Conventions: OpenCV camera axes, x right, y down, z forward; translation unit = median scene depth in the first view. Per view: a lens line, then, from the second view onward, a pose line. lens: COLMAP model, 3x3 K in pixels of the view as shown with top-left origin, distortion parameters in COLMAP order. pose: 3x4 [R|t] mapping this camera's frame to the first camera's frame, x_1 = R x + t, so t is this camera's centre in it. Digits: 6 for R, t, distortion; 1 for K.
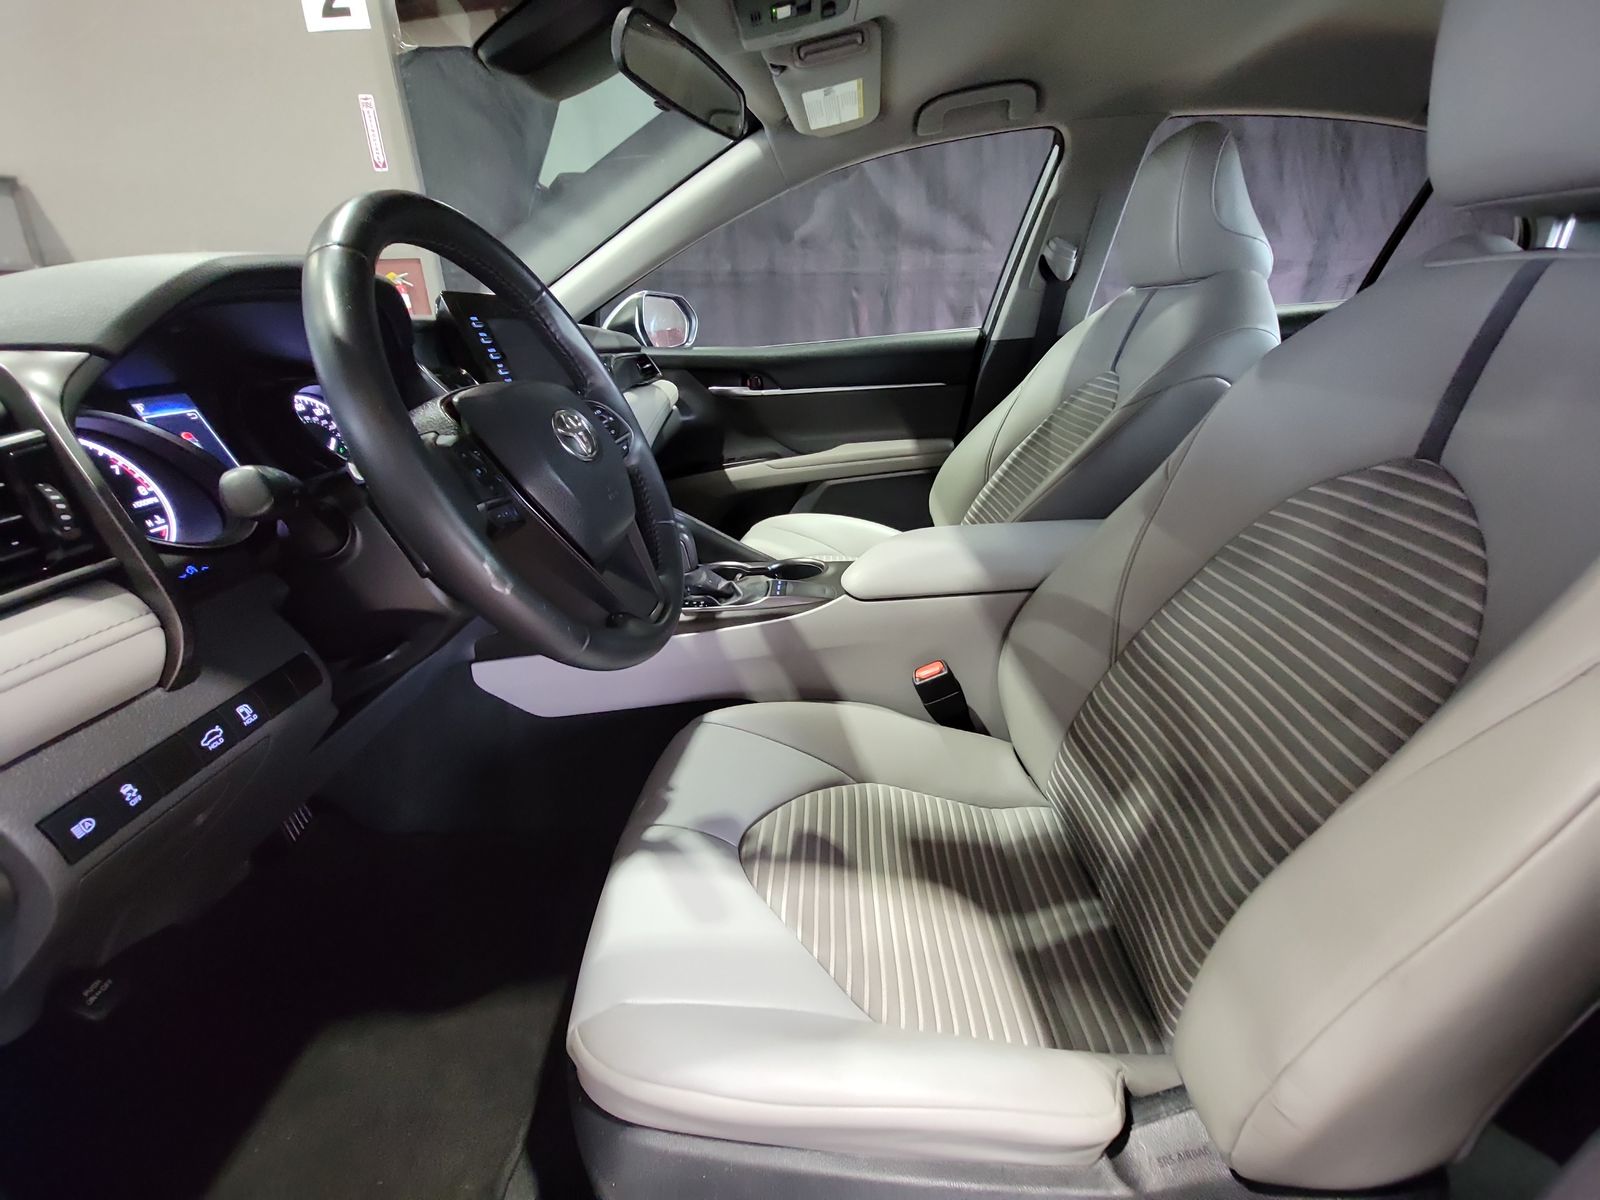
lens RADIAL K [[642.1, 0, 804.8], [0, 642.1, 587.6], [0, 0, 1]] dist [0.006512, -0.007480]
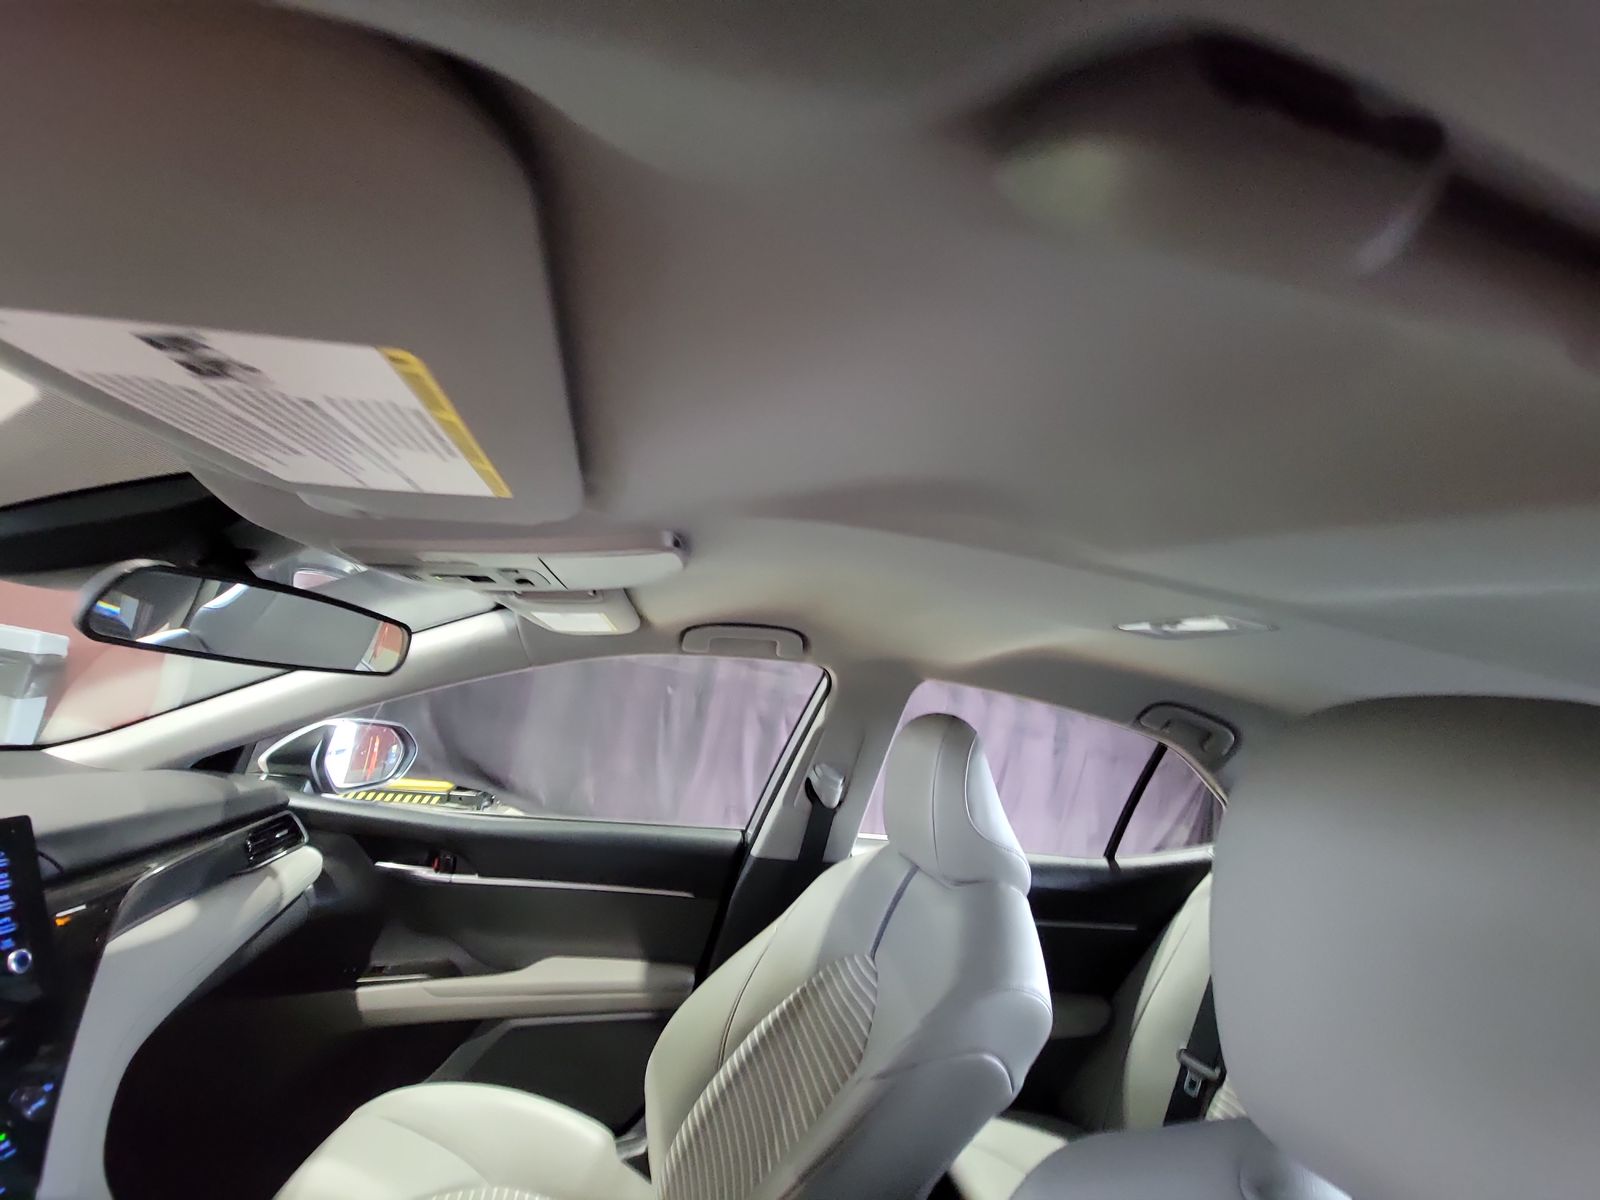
lens RADIAL K [[642.1, 0, 806.1], [0, 642.1, 593.8], [0, 0, 1]] dist [0.006512, -0.007480]
pose [[0.952650, 0.211117, 0.218834, 0.105831], [-0.064539, 0.843674, -0.532963, -0.238595], [-0.297142, 0.493604, 0.817350, 0.116586]]
